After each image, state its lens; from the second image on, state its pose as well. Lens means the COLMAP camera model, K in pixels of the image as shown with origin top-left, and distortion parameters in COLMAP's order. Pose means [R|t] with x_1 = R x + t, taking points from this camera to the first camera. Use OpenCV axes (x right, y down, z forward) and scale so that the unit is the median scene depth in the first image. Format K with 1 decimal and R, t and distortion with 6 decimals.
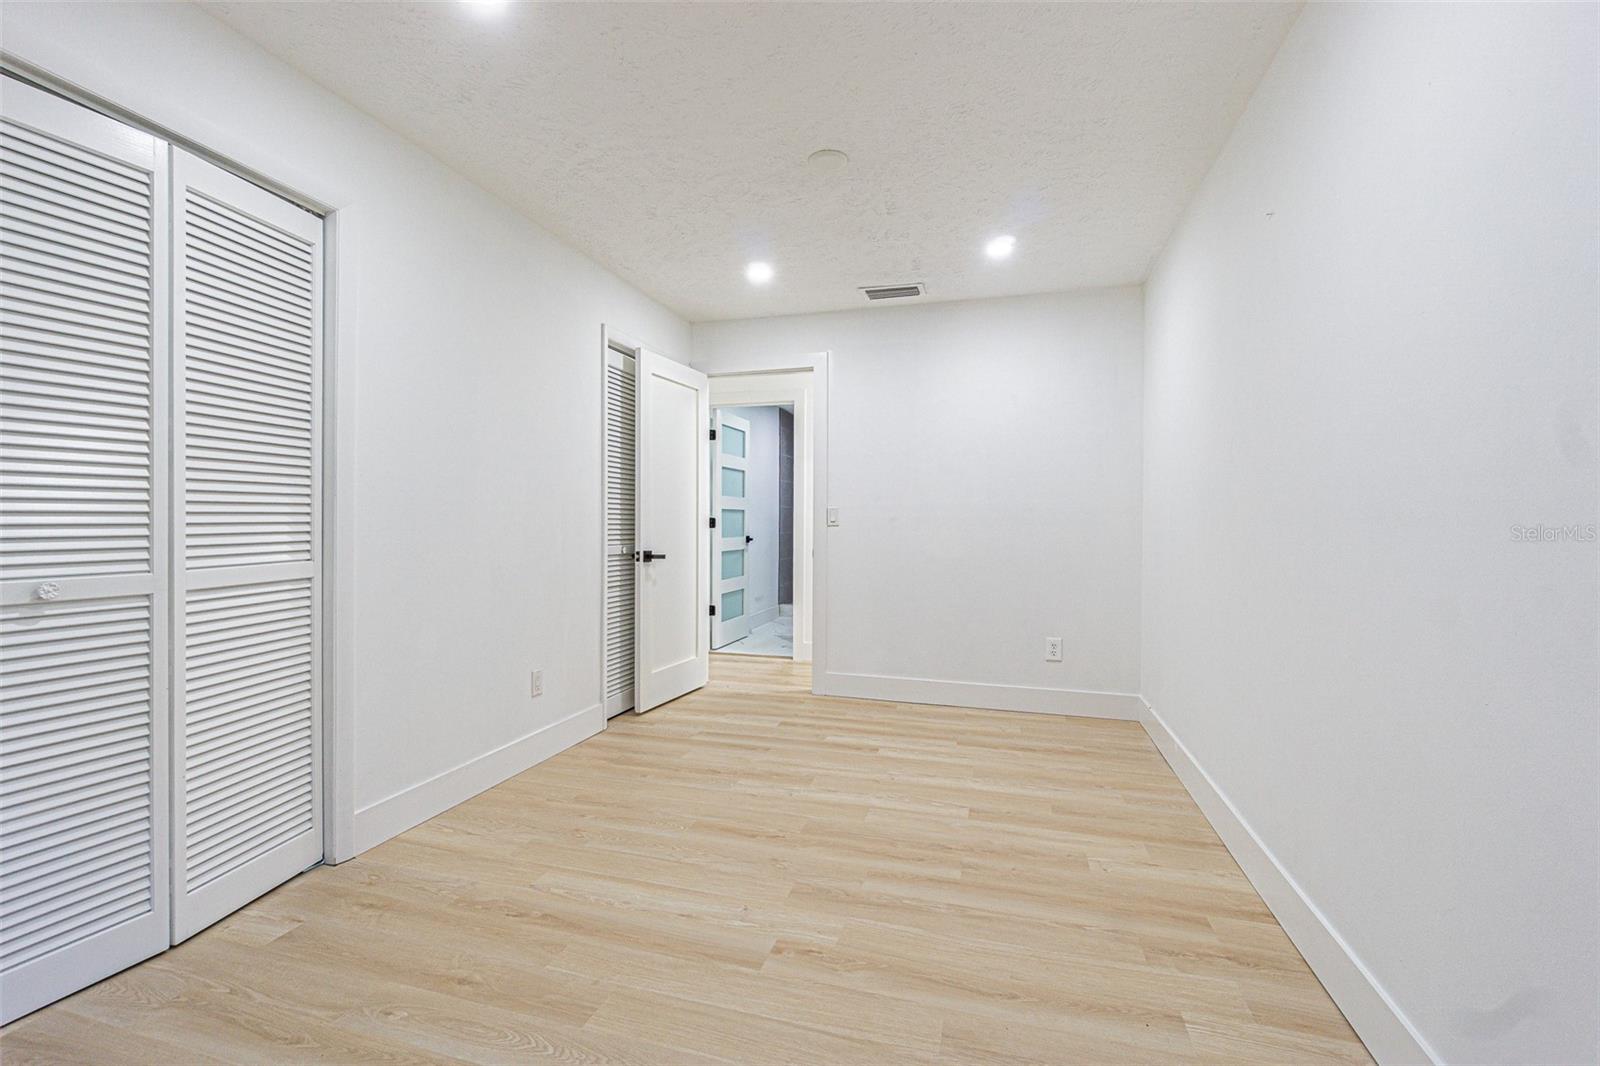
lens RADIAL K [[700.2, 0, 797.4], [0, 700.2, 524.9], [0, 0, 1]] dist [-0.001277, -0.000005]
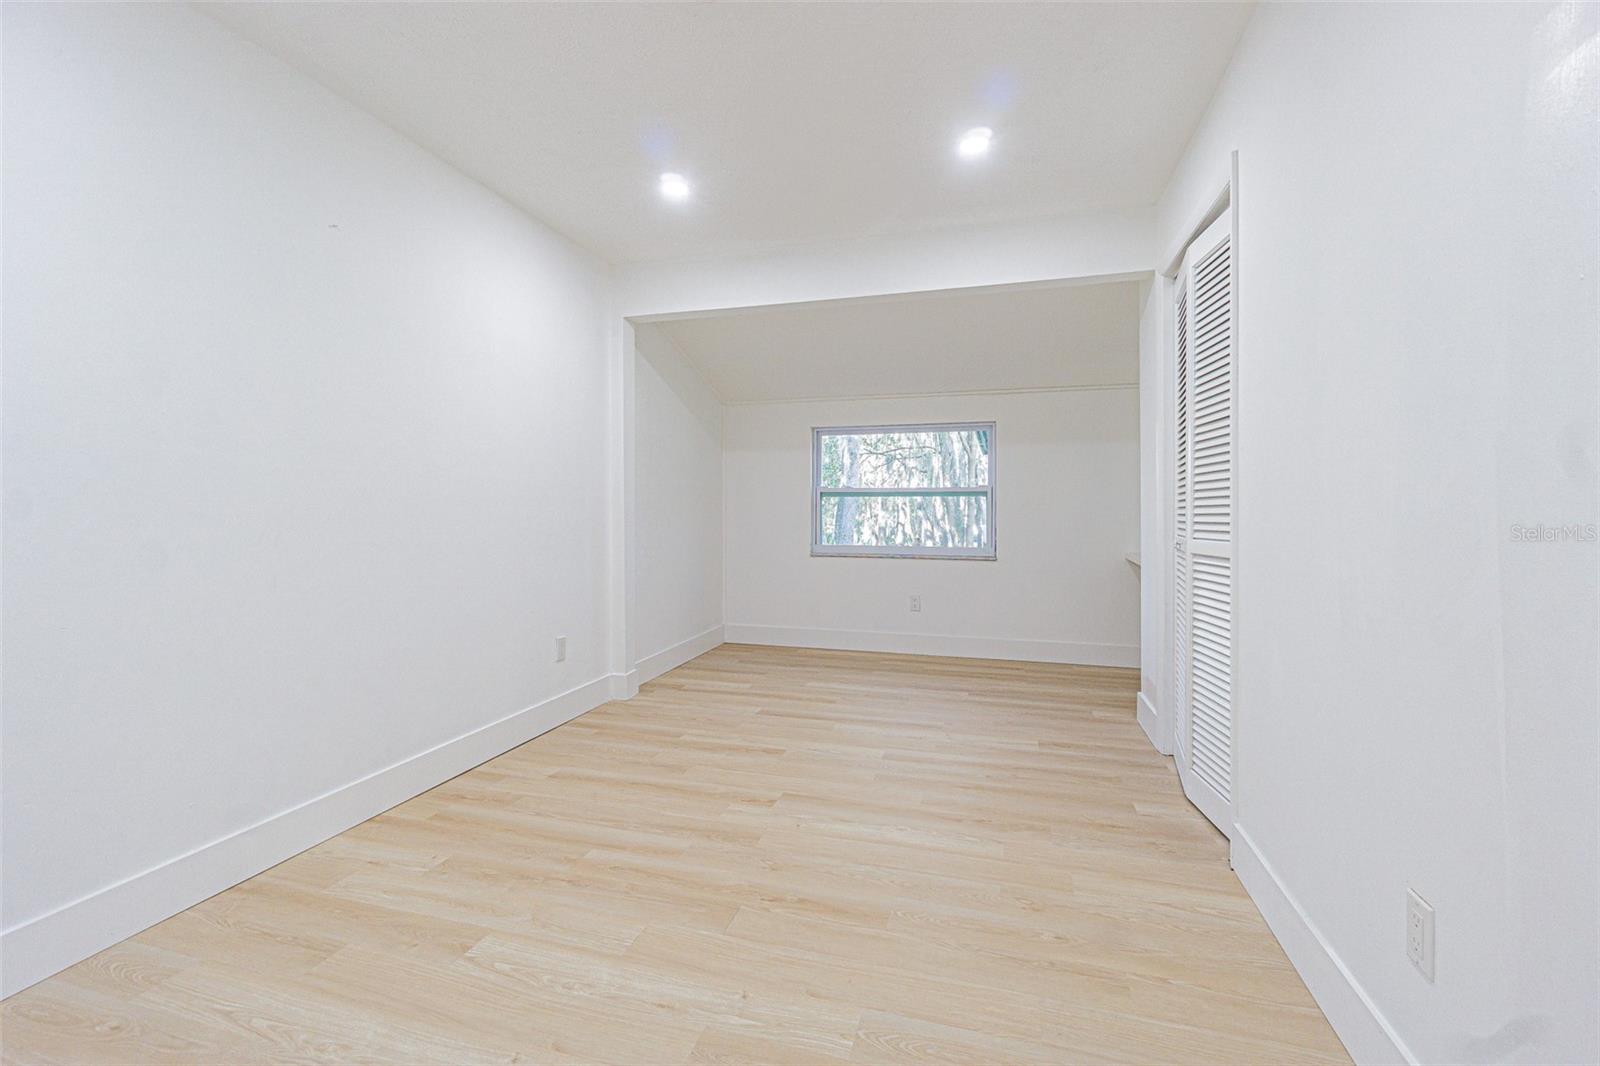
lens RADIAL K [[700.2, 0, 799.8], [0, 700.2, 522.5], [0, 0, 1]] dist [-0.001277, -0.000005]
pose [[-0.999953, -0.006067, -0.007597, -0.058523], [-0.006232, 0.999742, 0.021859, 0.004144], [0.007462, 0.021905, -0.999732, 1.983718]]
